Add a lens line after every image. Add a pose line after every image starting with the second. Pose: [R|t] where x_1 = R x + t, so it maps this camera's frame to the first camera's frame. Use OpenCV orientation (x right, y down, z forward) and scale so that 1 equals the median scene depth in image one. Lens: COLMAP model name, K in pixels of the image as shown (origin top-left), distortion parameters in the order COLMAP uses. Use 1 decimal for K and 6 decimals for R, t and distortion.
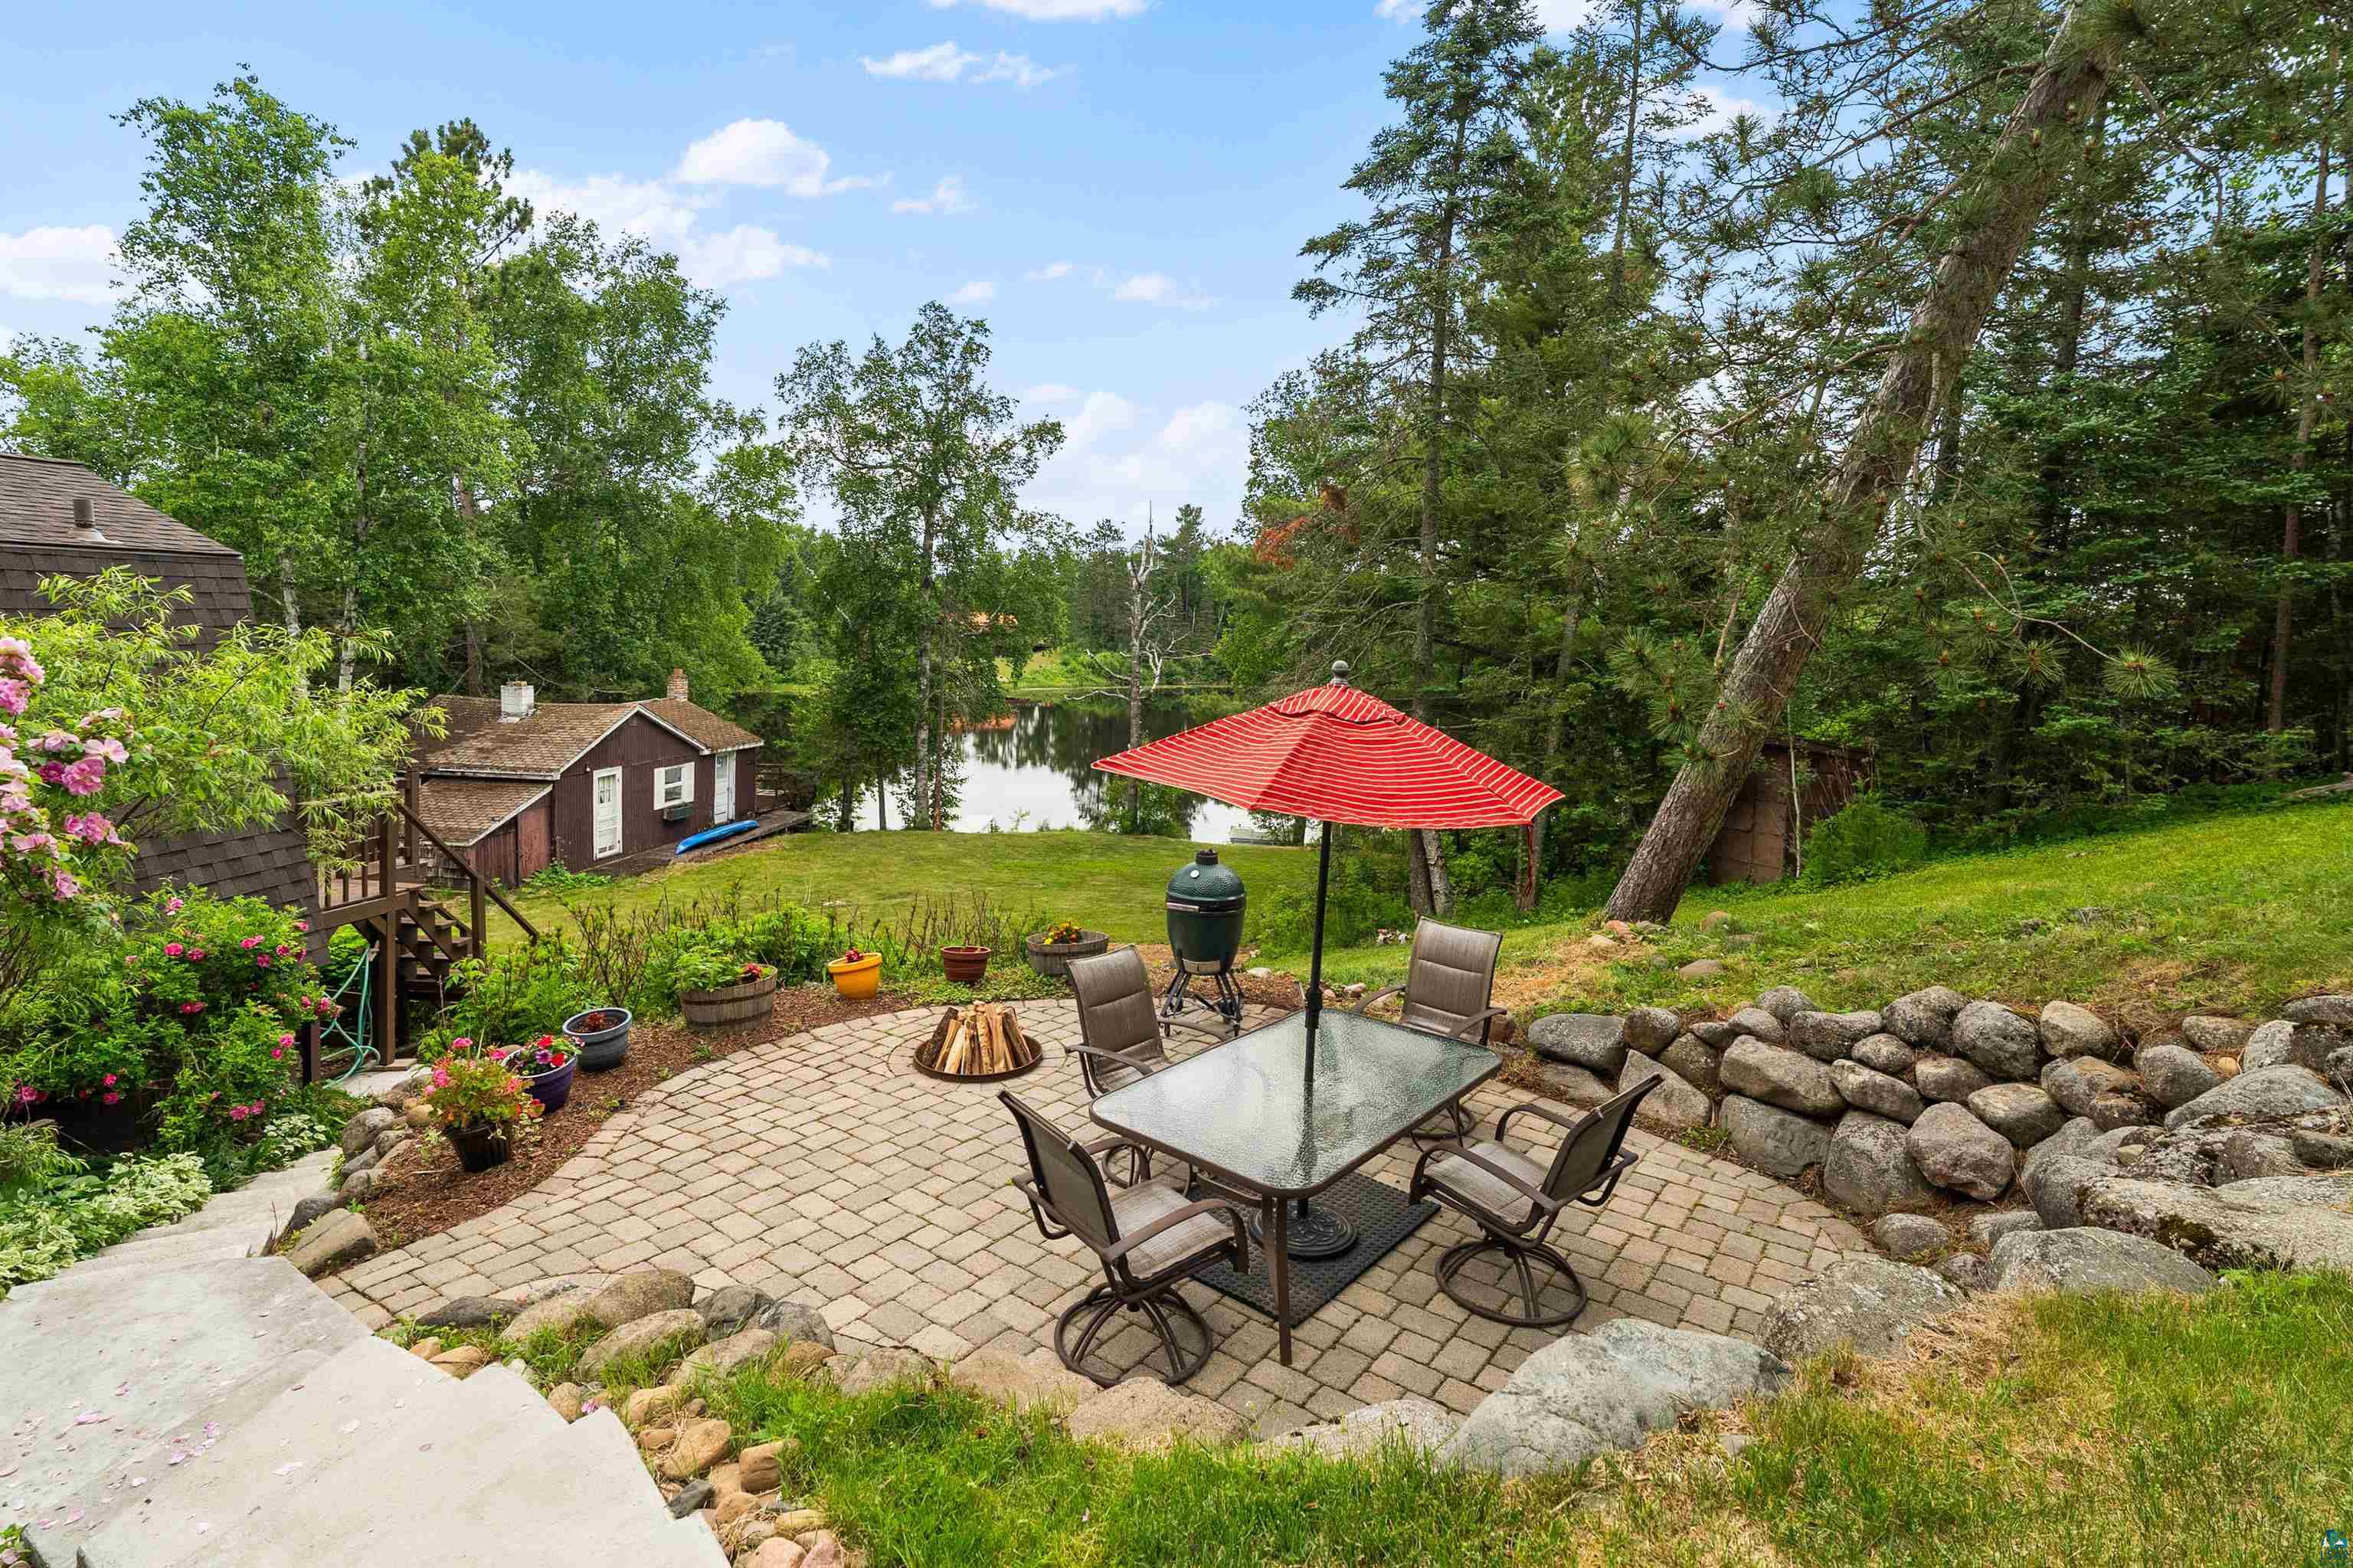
lens RADIAL K [[1128.9, 0, 1140.6], [0, 1128.9, 707.4], [0, 0, 1]] dist [0.001141, -0.000360]
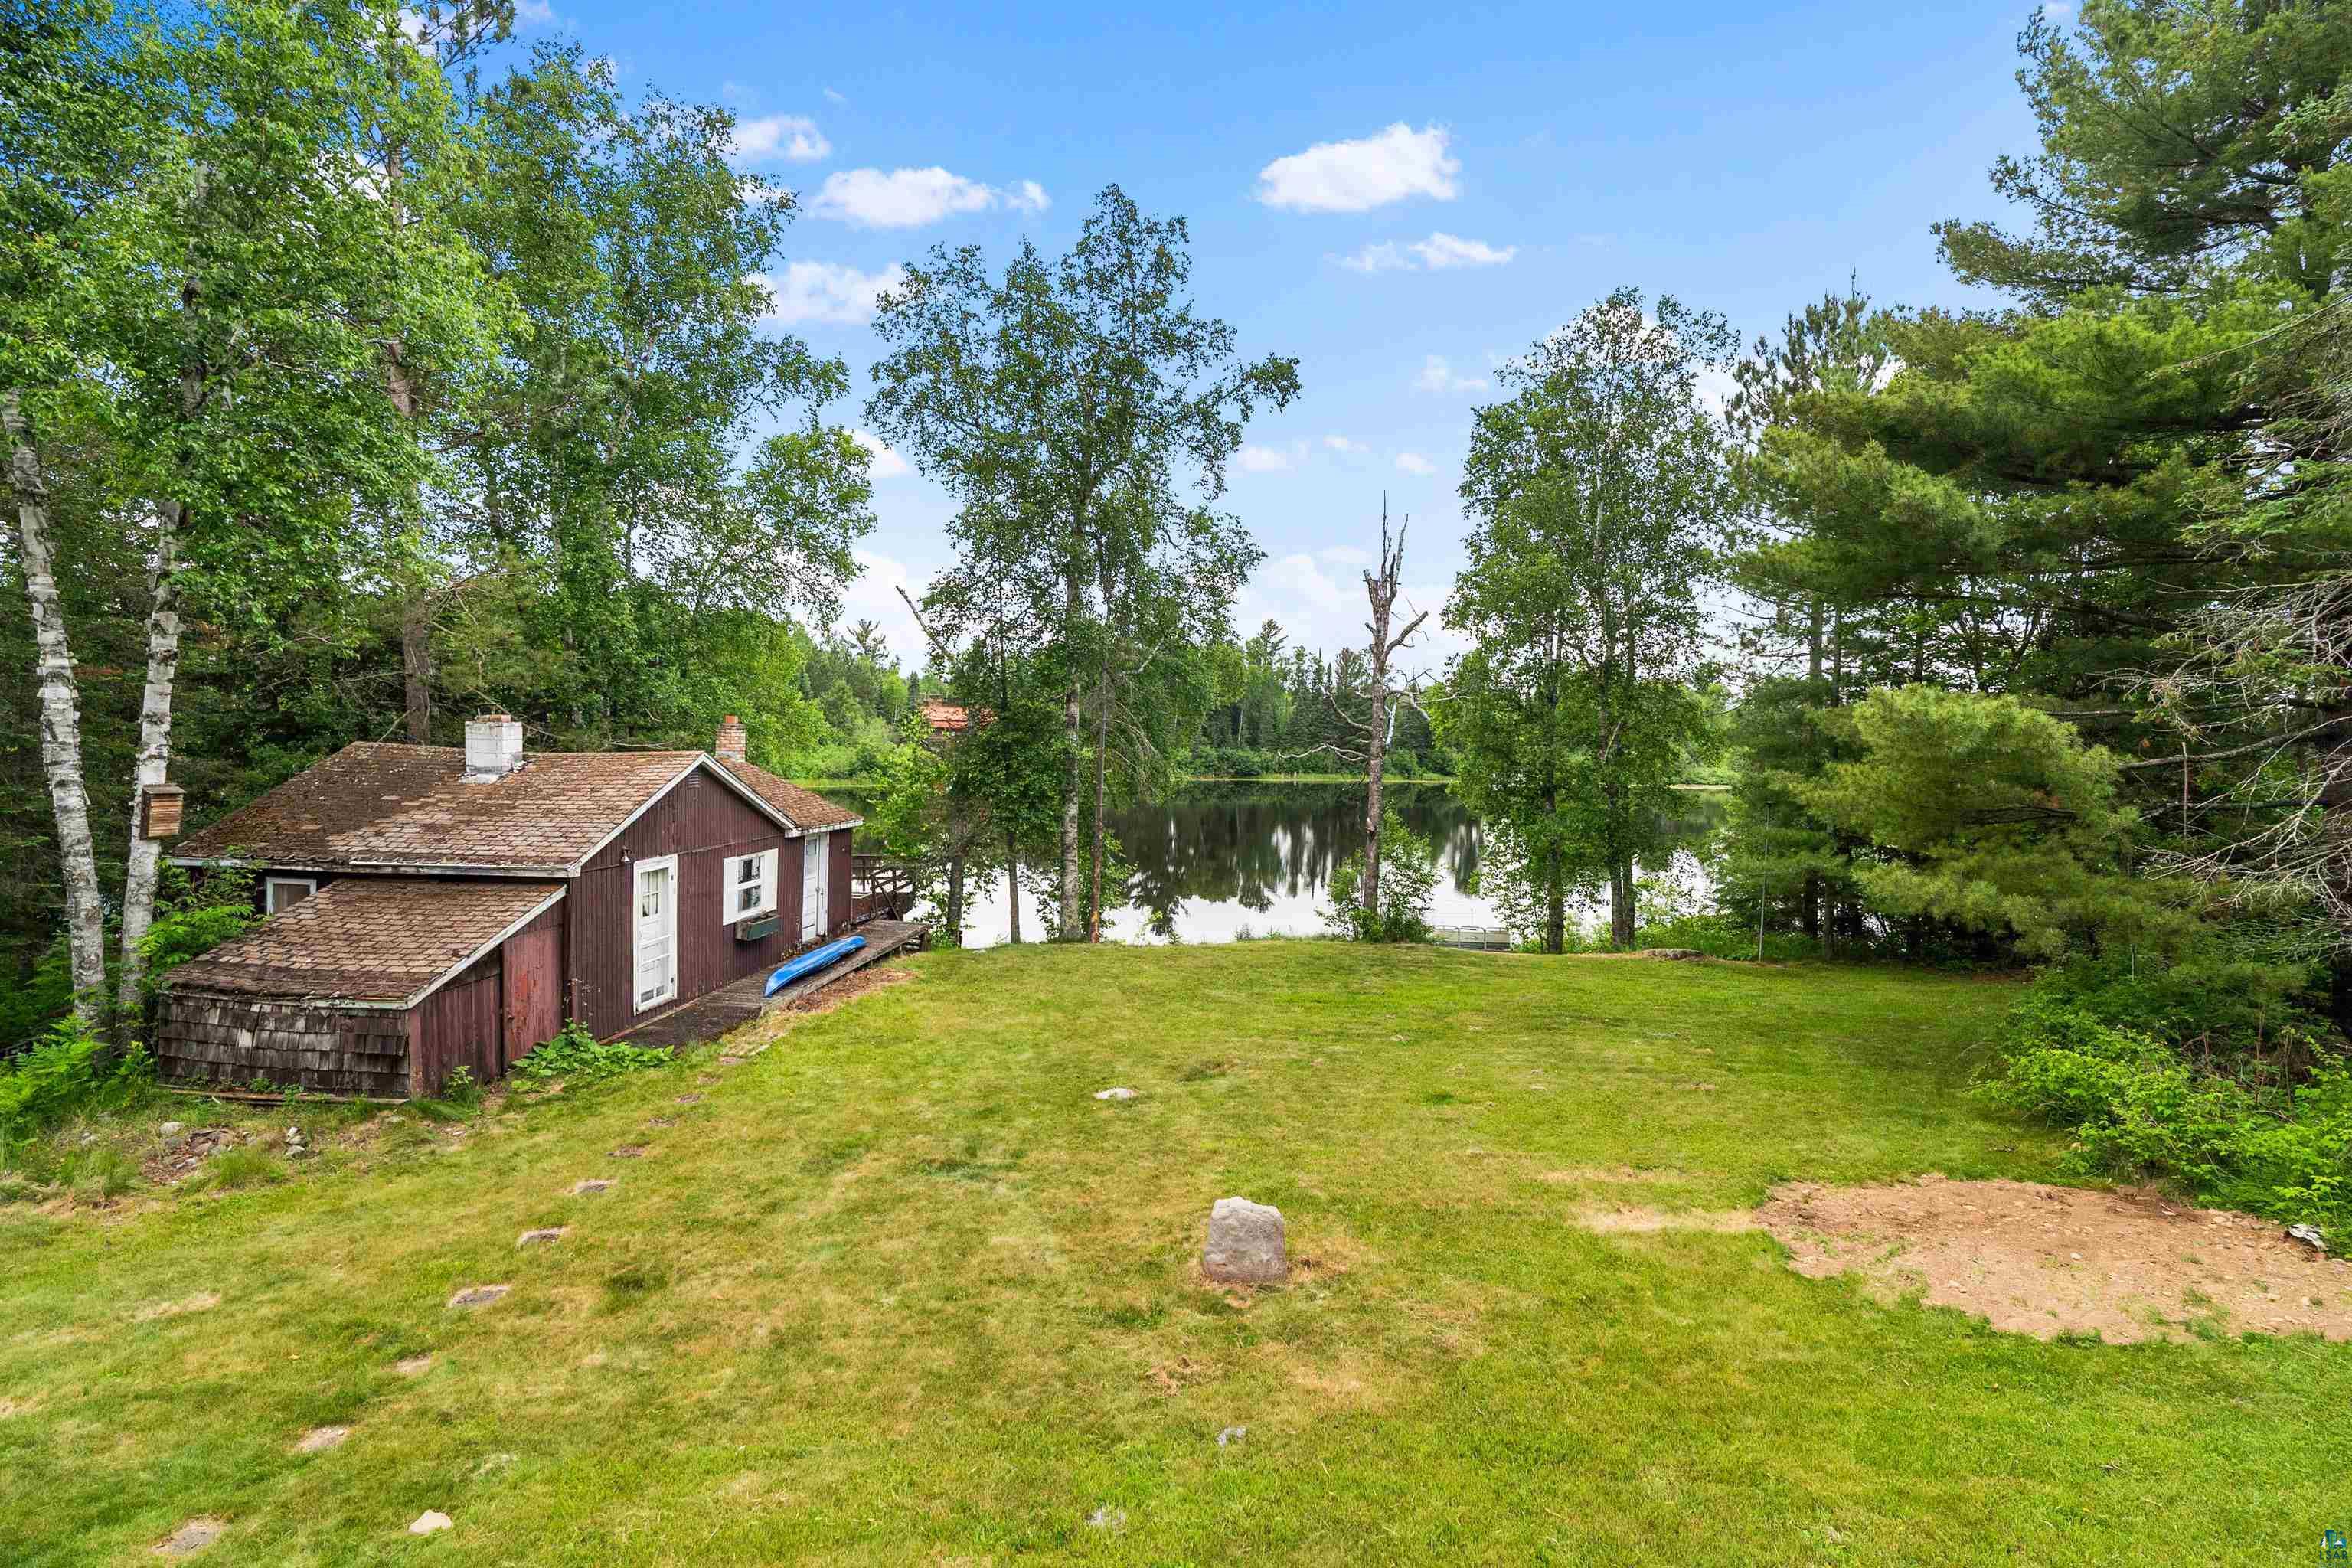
lens RADIAL K [[1063.9, 0, 1177.1], [0, 1063.9, 782.1], [0, 0, 1]] dist [-0.003961, 0.002486]
pose [[0.995766, -0.009163, 0.091465, -0.208044], [0.011359, 0.999659, -0.023523, 0.025544], [-0.091219, 0.024462, 0.995530, 0.348299]]
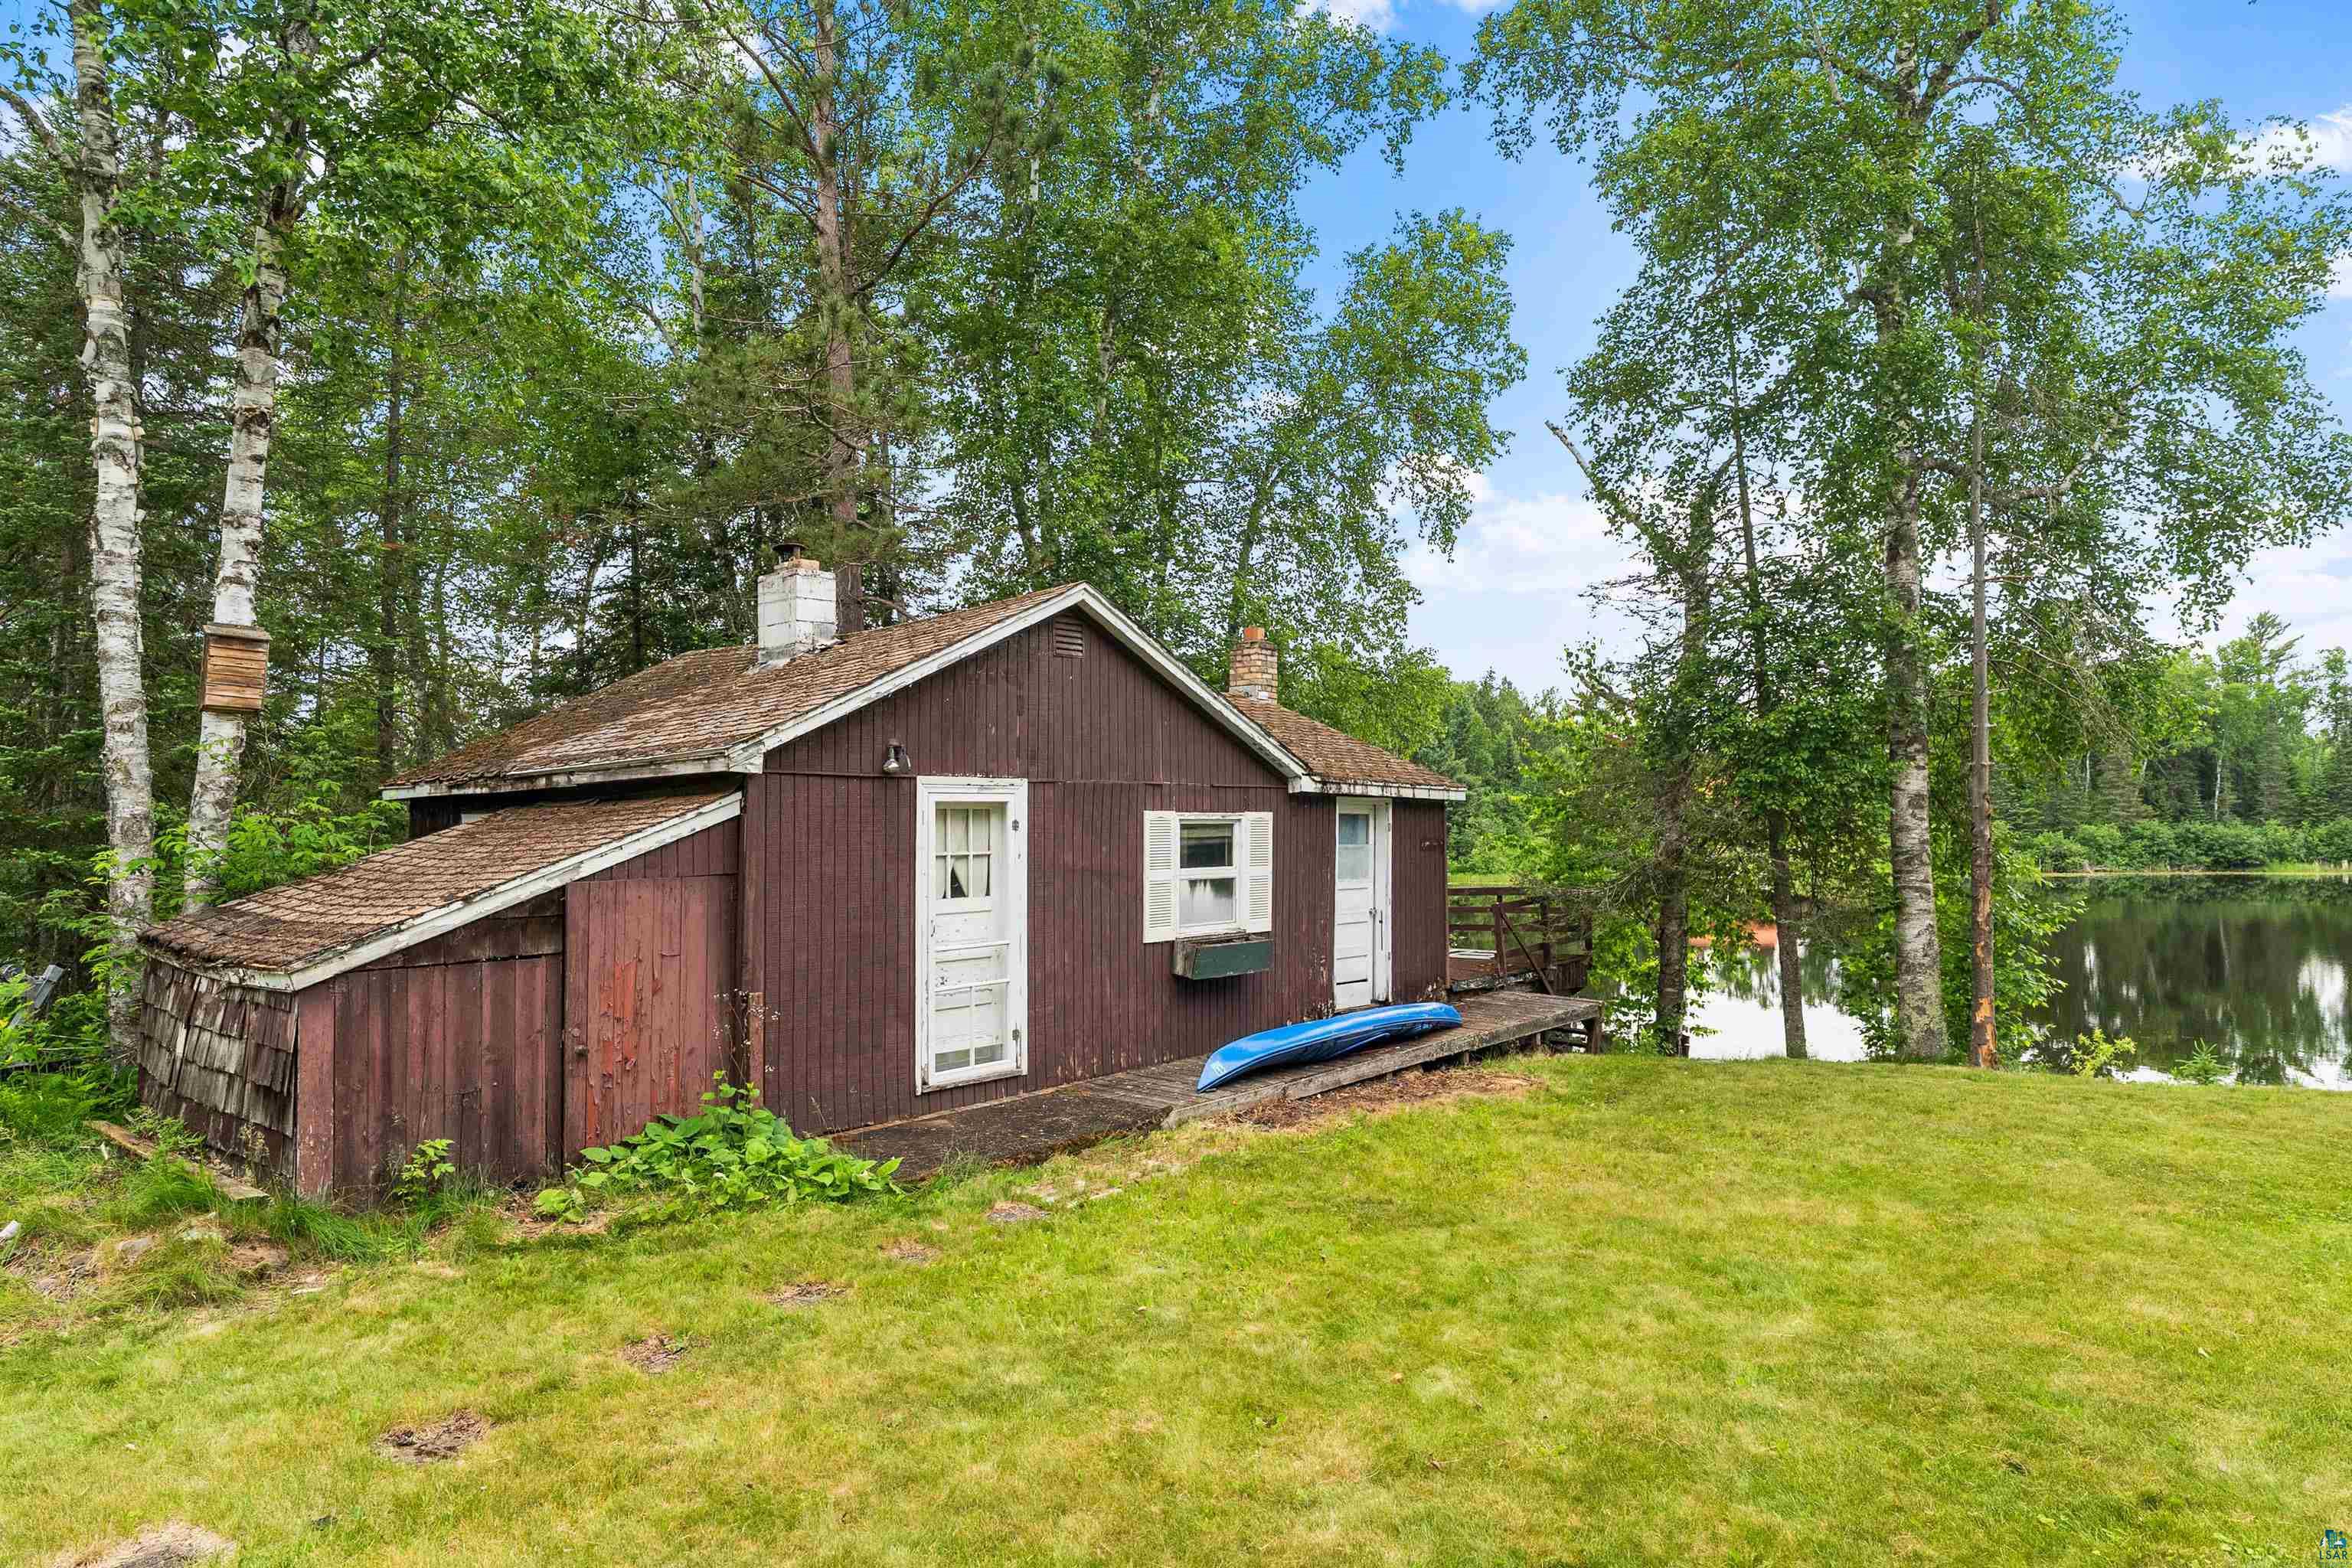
lens RADIAL K [[1327.1, 0, 1180.6], [0, 1327.1, 769.2], [0, 0, 1]] dist [-0.006884, 0.003009]
pose [[0.874617, -0.056890, -0.481465, -0.214388], [-0.004009, 0.992209, -0.124522, 0.078640], [0.484798, 0.110840, 0.867574, 0.602239]]
